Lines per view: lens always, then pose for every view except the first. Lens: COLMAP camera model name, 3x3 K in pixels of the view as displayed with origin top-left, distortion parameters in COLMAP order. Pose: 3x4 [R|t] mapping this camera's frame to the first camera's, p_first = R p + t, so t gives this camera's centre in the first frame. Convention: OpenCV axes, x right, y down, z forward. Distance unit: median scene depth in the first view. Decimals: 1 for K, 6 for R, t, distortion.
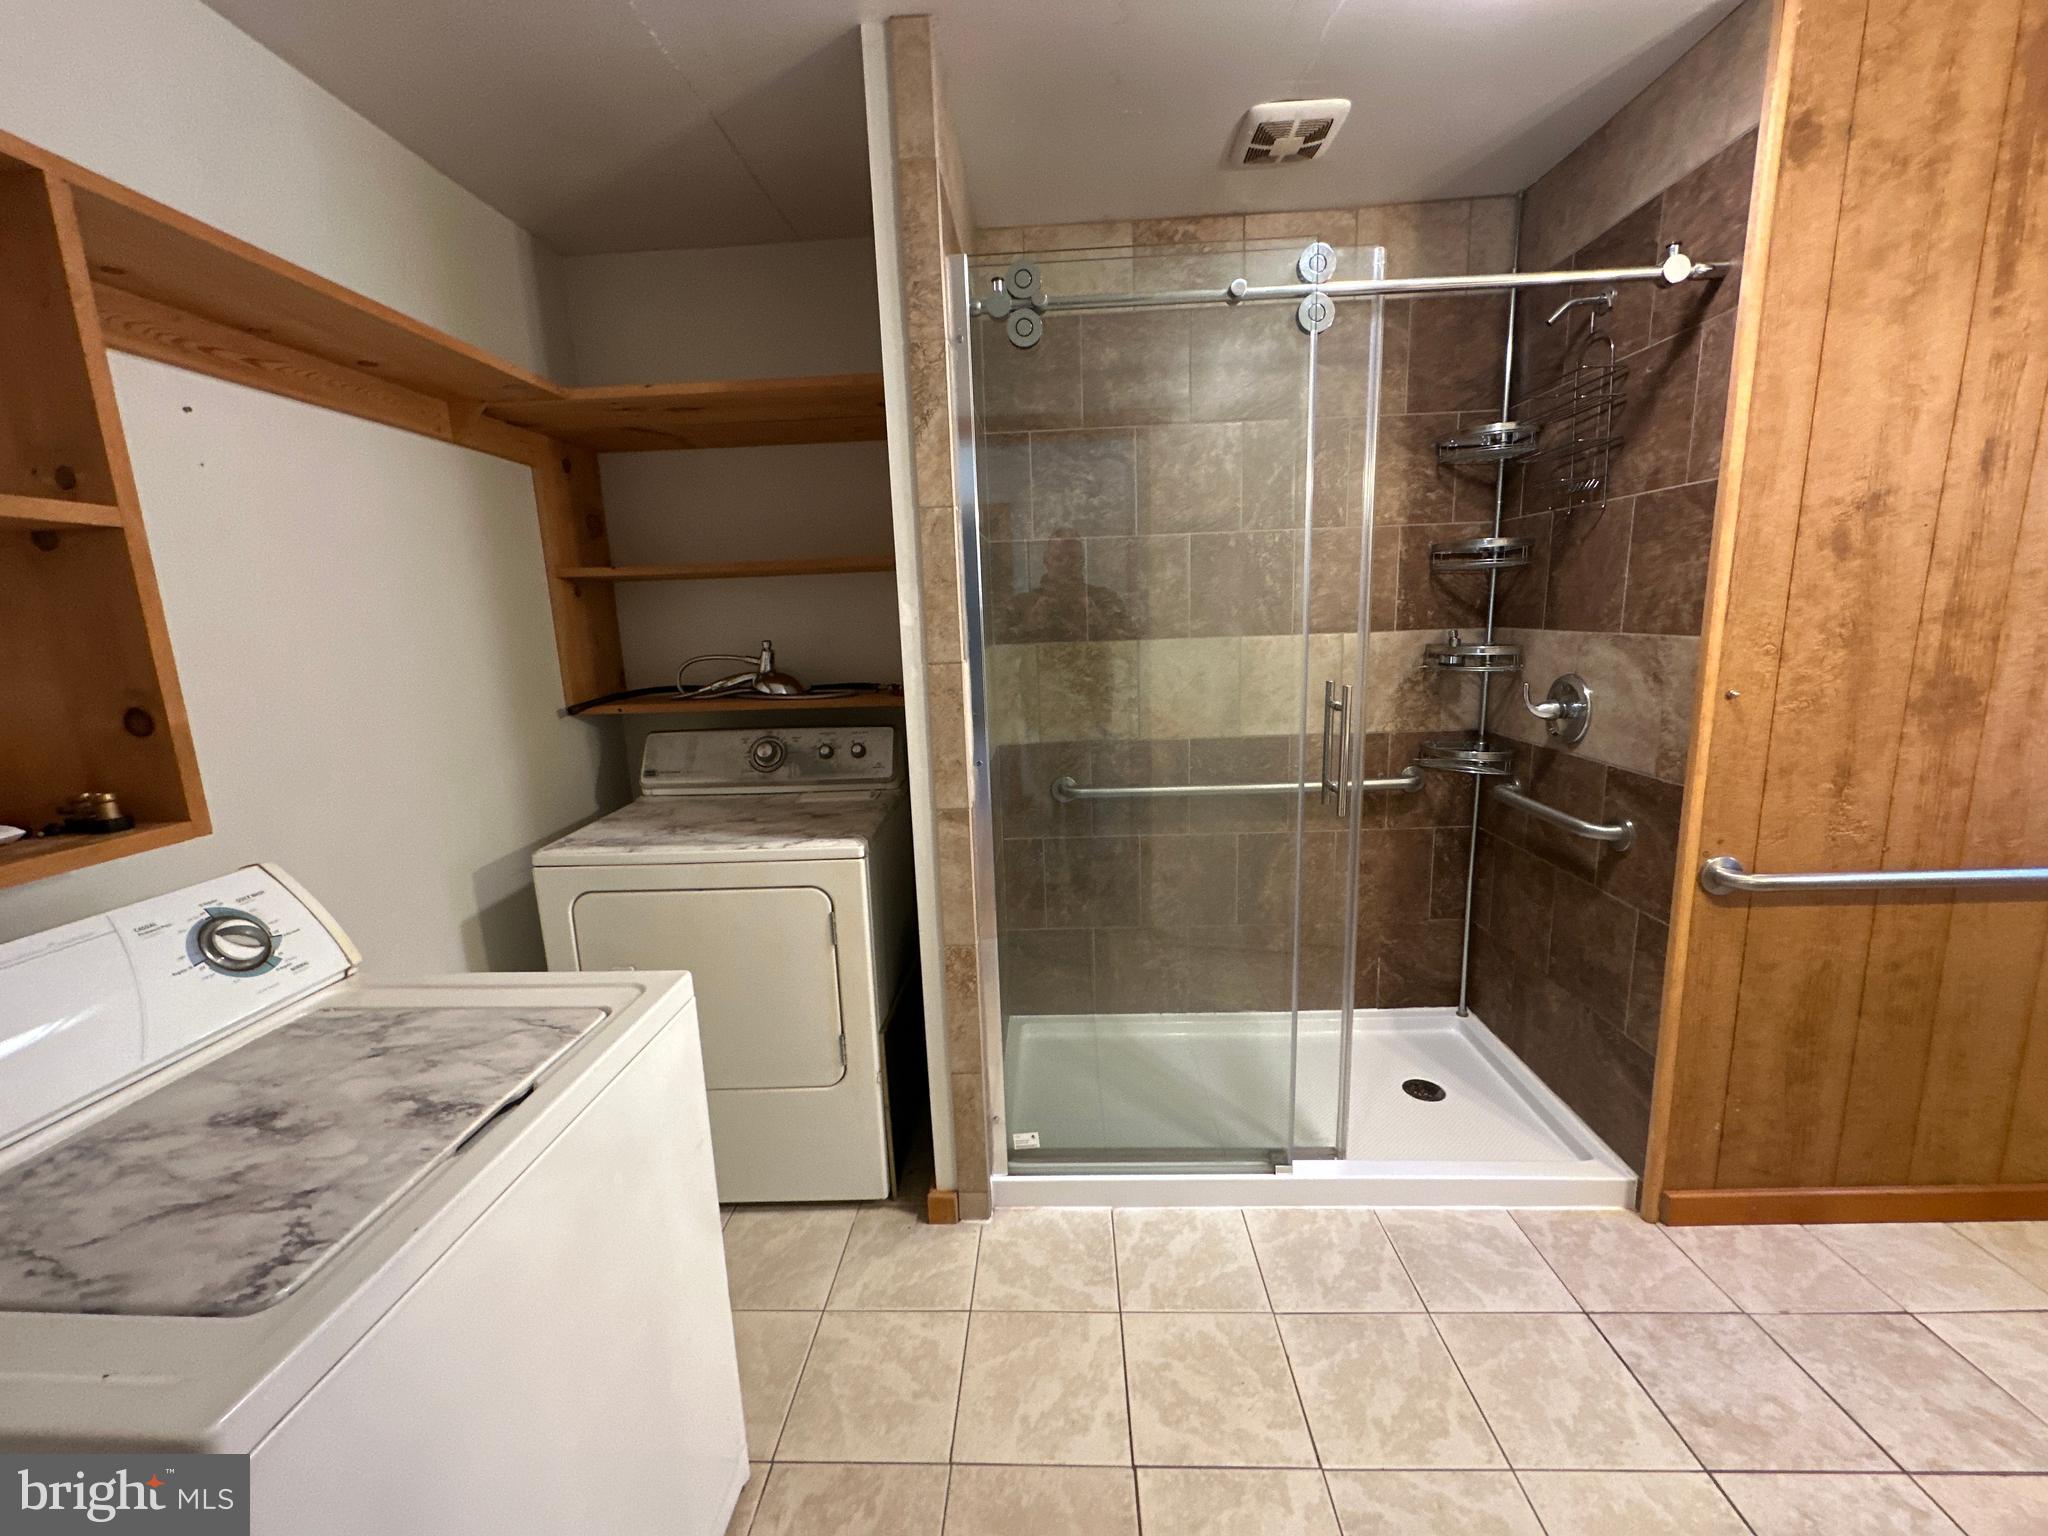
lens RADIAL K [[814.6, 0, 1024.9], [0, 814.6, 768.5], [0, 0, 1]] dist [-0.002348, -0.000181]
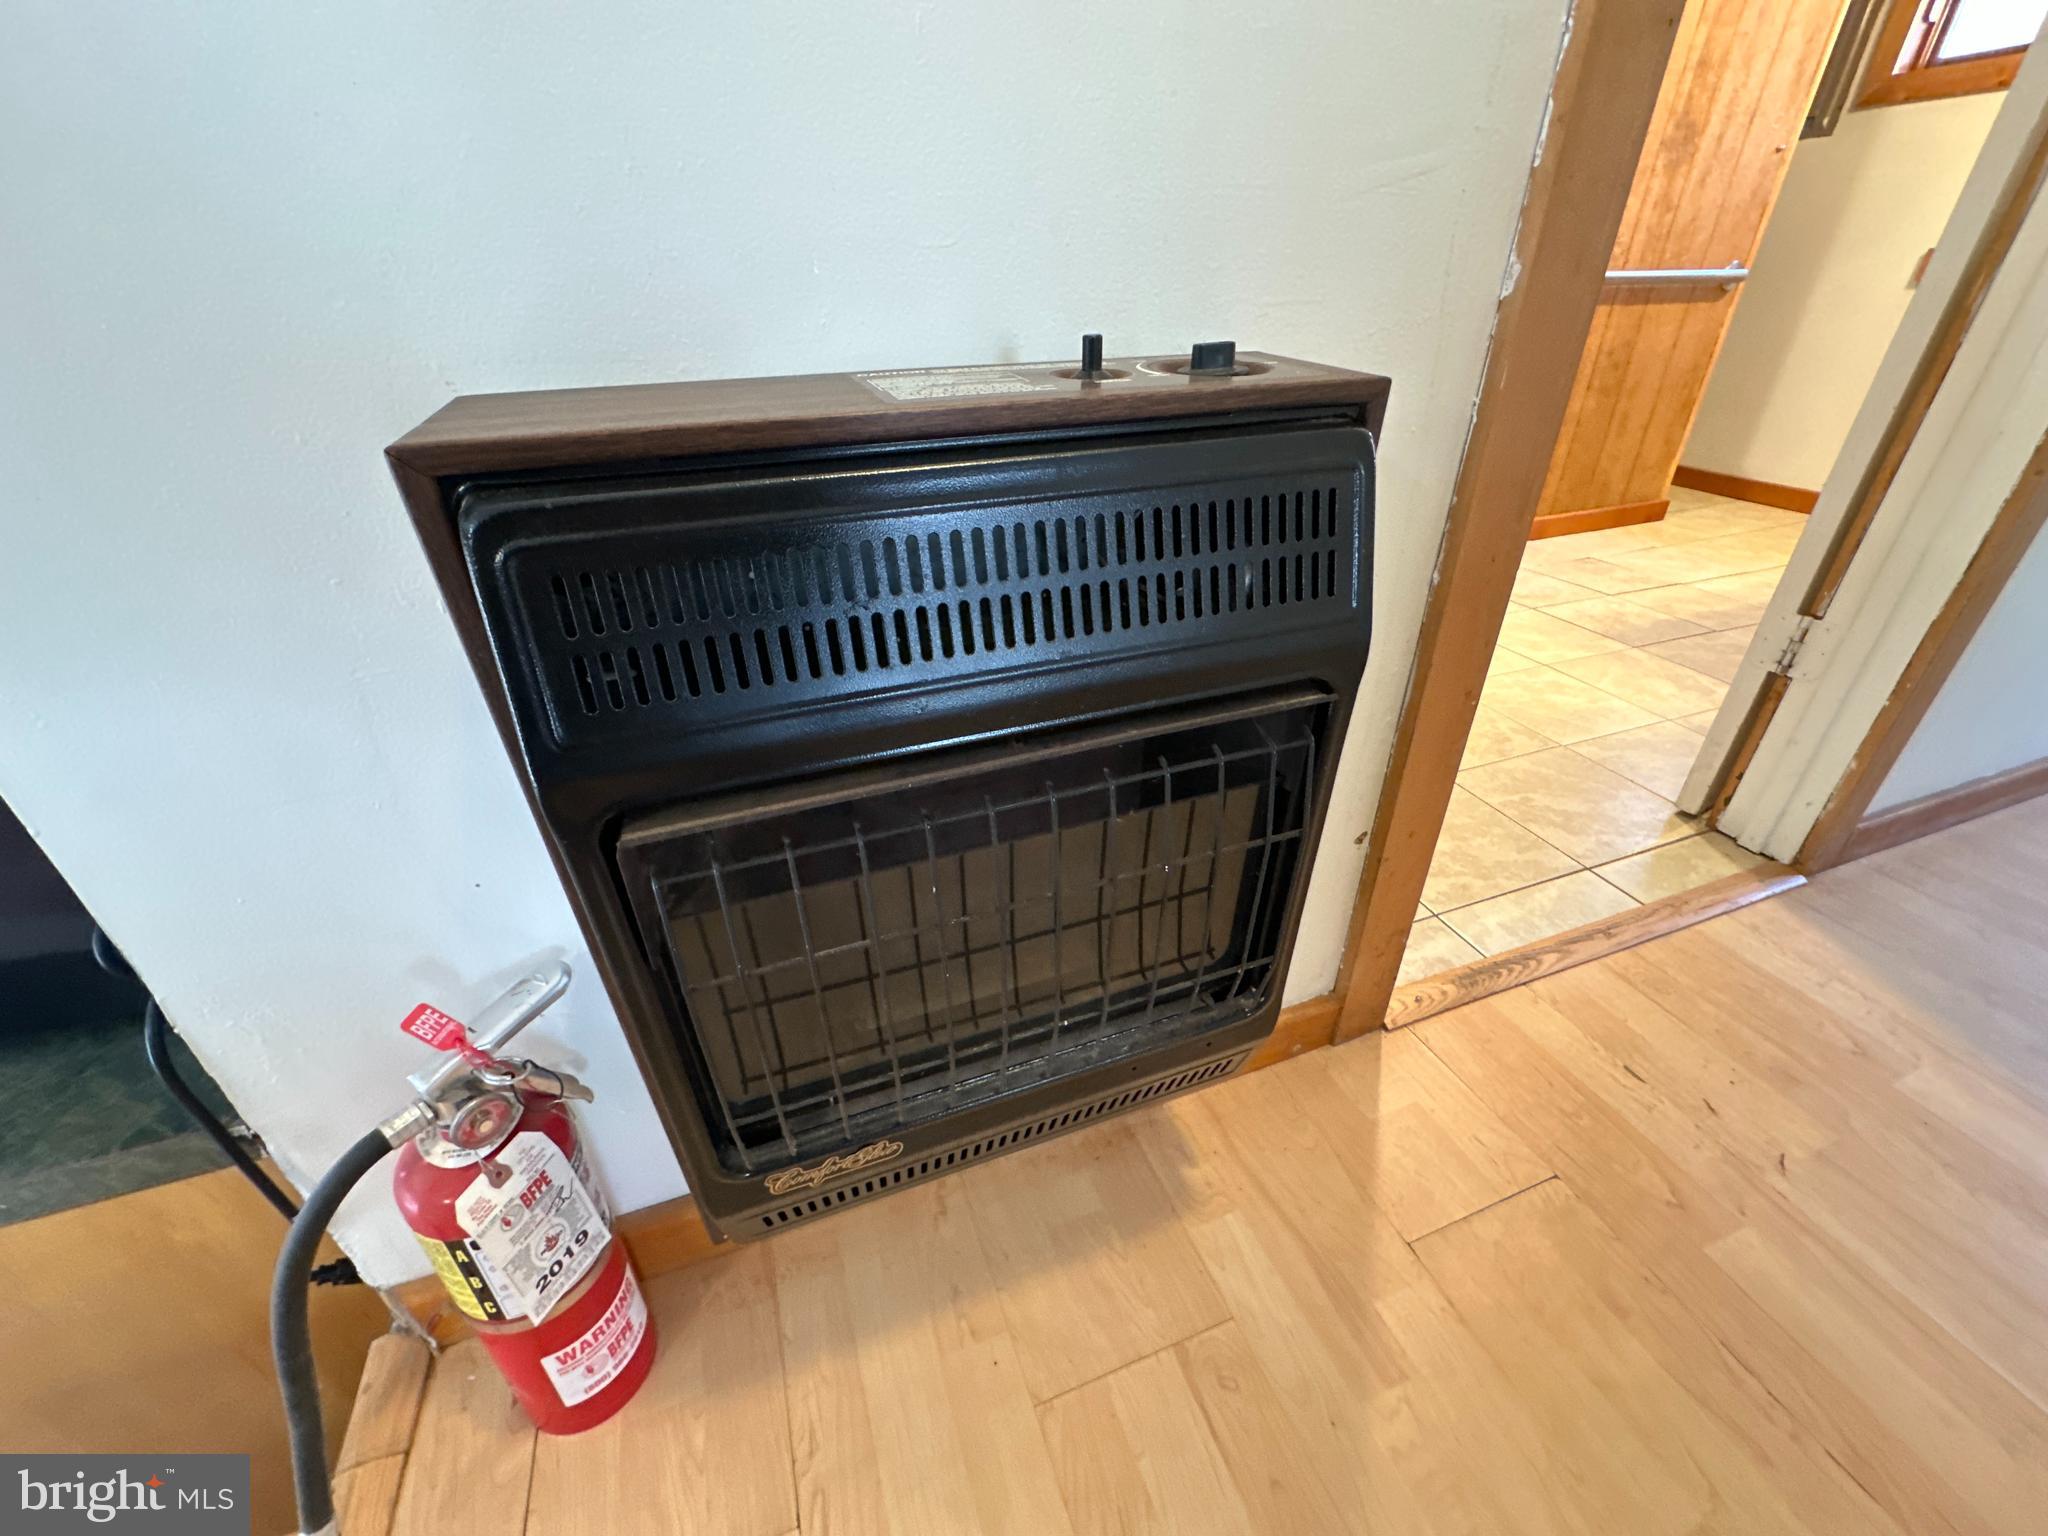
lens RADIAL K [[814.6, 0, 1026.7], [0, 814.6, 765.0], [0, 0, 1]] dist [-0.002348, -0.000181]
pose [[0.925542, -0.176807, 0.334830, -0.612926], [0.055002, 0.937685, 0.343107, 0.372808], [-0.374629, -0.299143, 0.877591, -0.183613]]
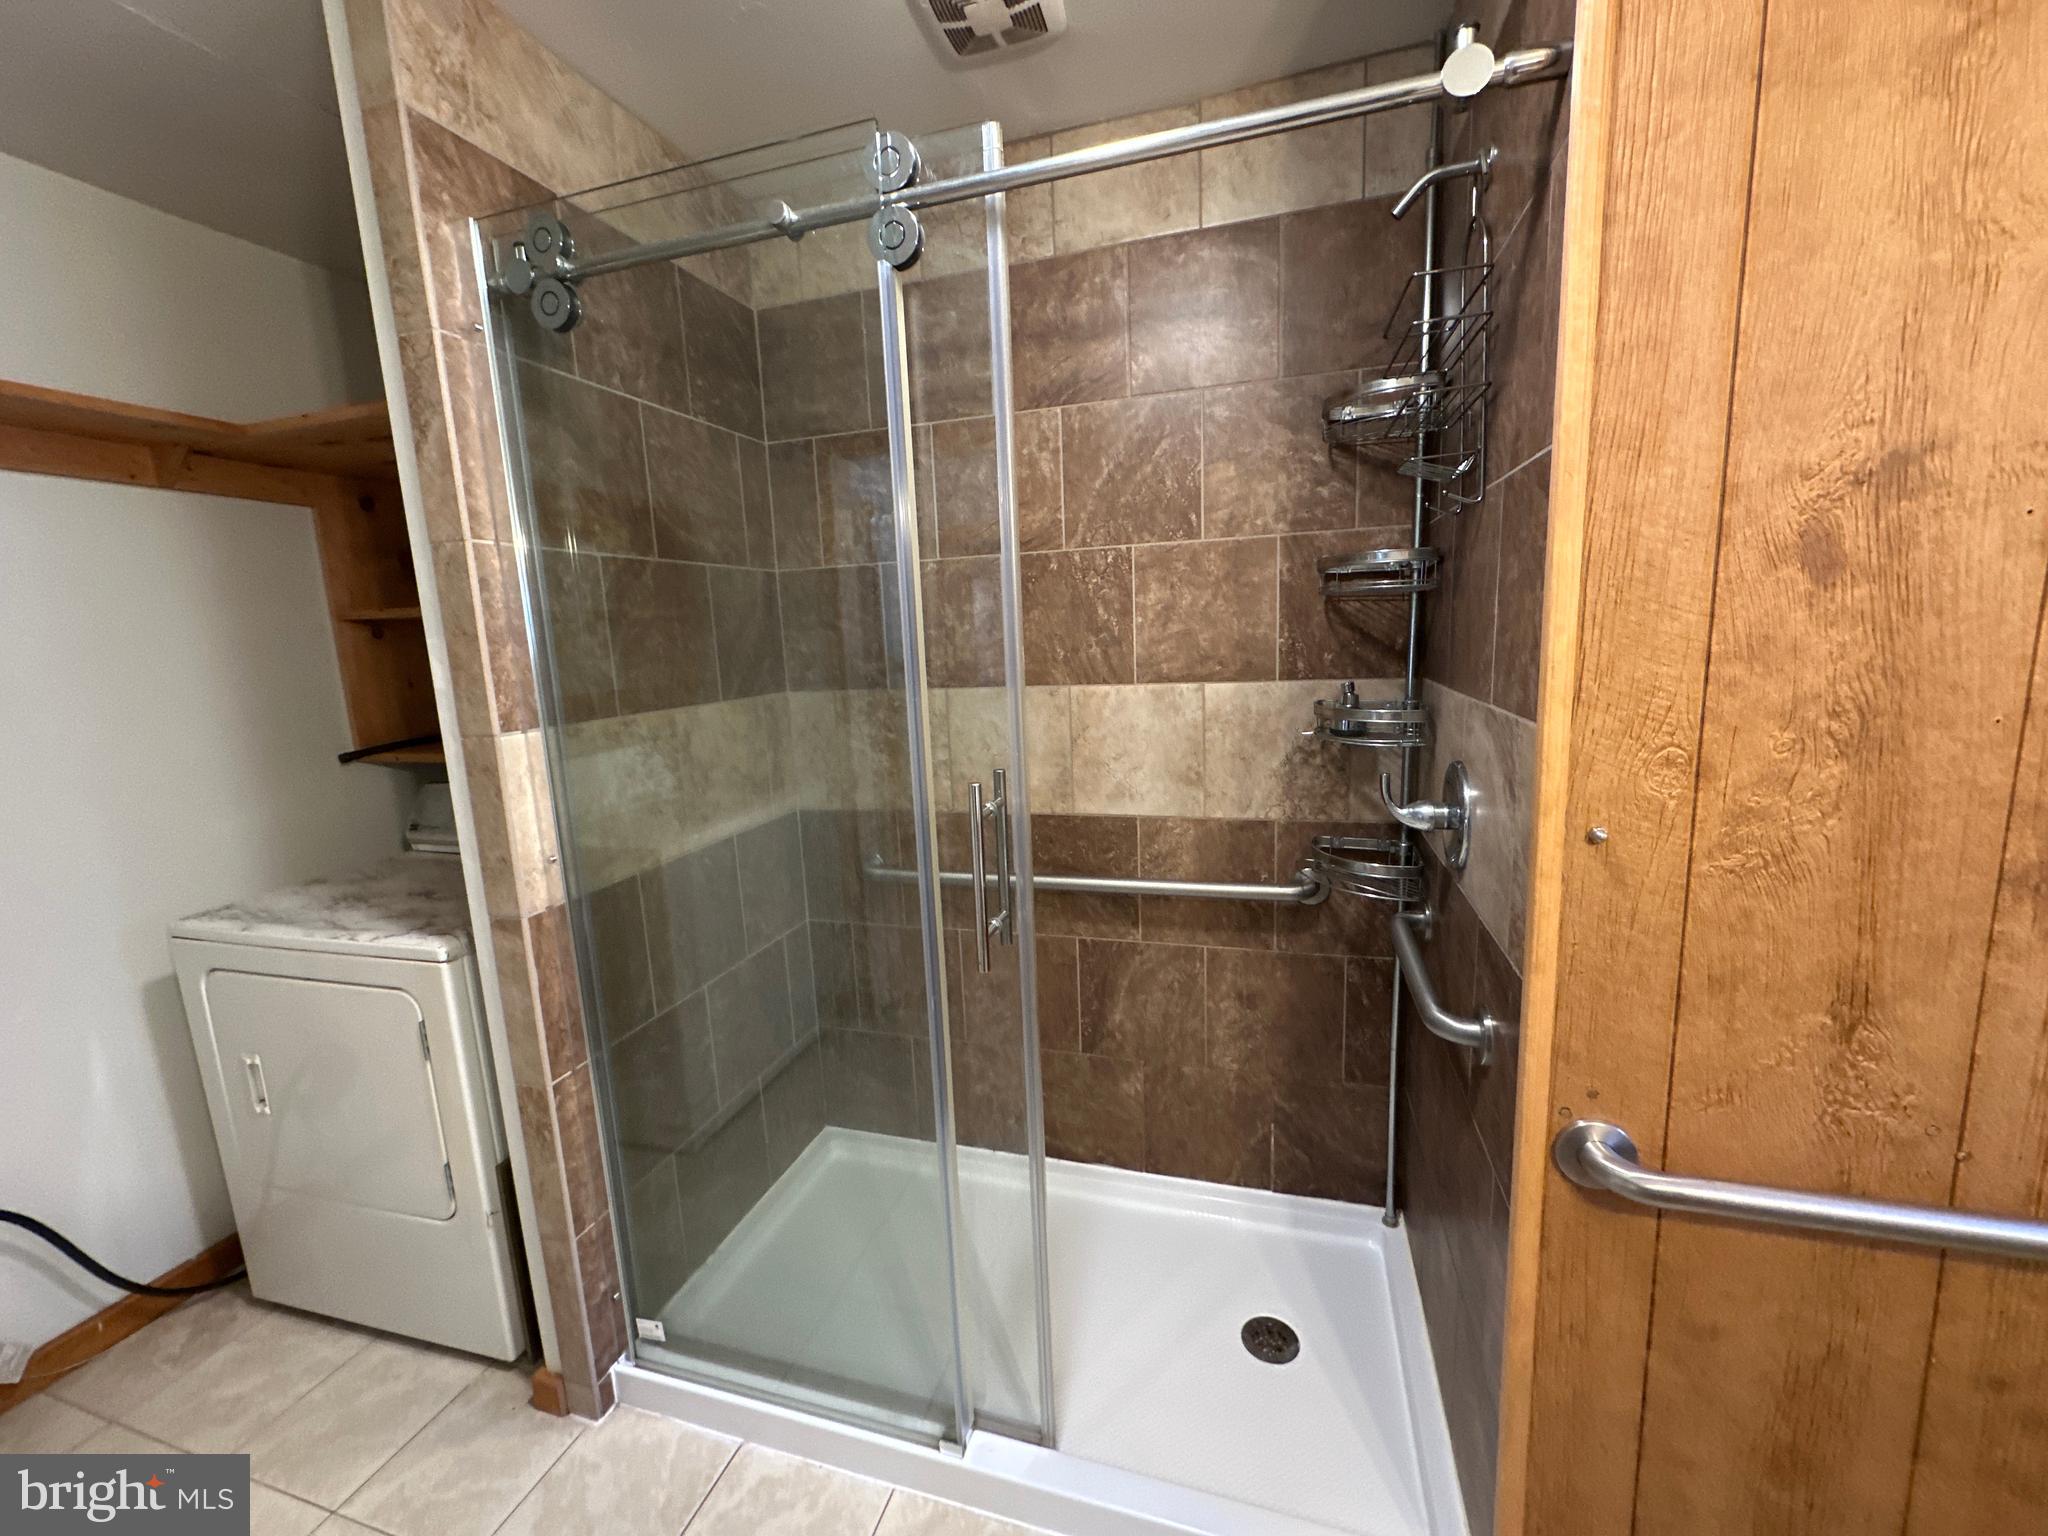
lens RADIAL K [[814.6, 0, 1022.4], [0, 814.6, 768.7], [0, 0, 1]] dist [-0.002348, -0.000181]
pose [[0.967066, 0.037367, -0.251766, 0.579527], [-0.040614, 0.999145, -0.007712, -0.106047], [0.251263, 0.017684, 0.967757, 0.343396]]
